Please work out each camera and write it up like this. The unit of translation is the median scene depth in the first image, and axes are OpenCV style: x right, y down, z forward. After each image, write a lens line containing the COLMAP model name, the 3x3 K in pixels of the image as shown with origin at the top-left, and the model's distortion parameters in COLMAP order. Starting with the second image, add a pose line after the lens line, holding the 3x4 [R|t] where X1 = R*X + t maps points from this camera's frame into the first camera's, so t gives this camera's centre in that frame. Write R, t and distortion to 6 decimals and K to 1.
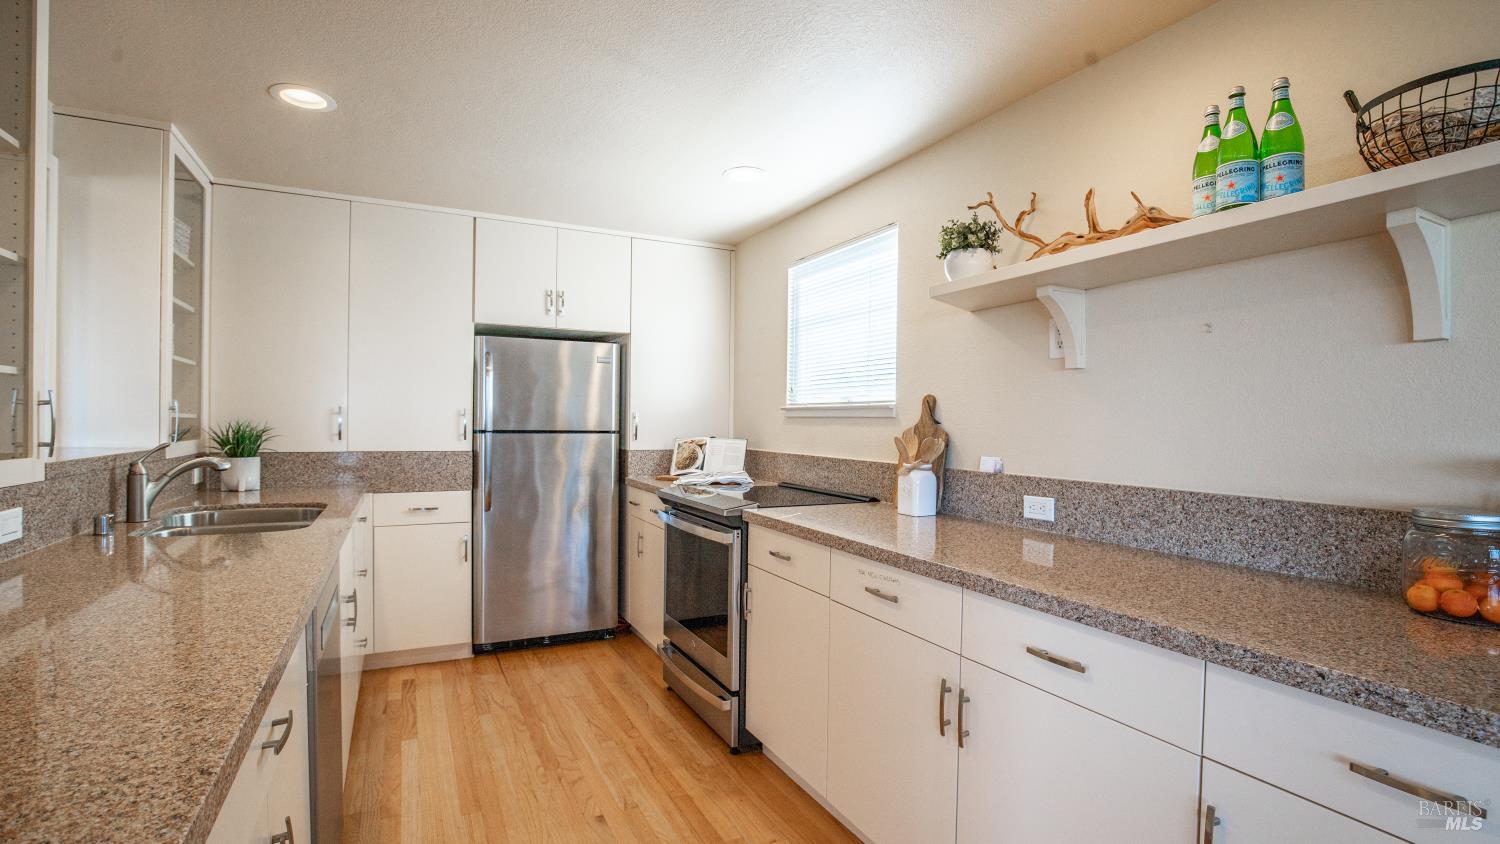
lens RADIAL K [[705.2, 0, 750.0], [0, 705.2, 422.0], [0, 0, 1]] dist [-0.044219, 0.000008]
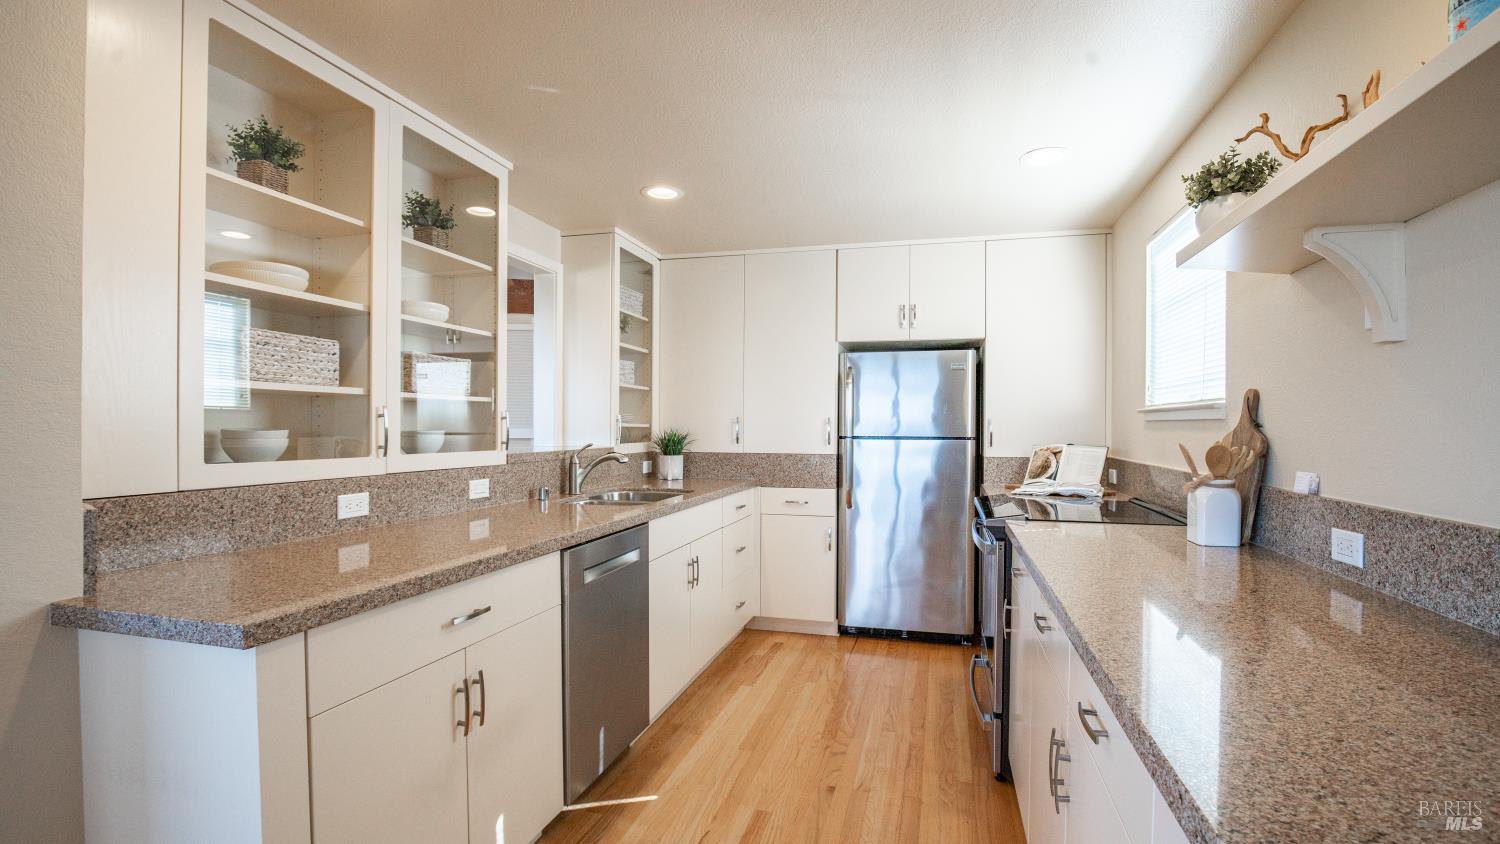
lens RADIAL K [[705.2, 0, 750.0], [0, 705.2, 422.0], [0, 0, 1]] dist [-0.044219, 0.000008]
pose [[0.727049, -0.012346, -0.686475, 0.337346], [0.003721, 0.999894, -0.014042, 0.004909], [0.686576, 0.007655, 0.727018, 0.079511]]
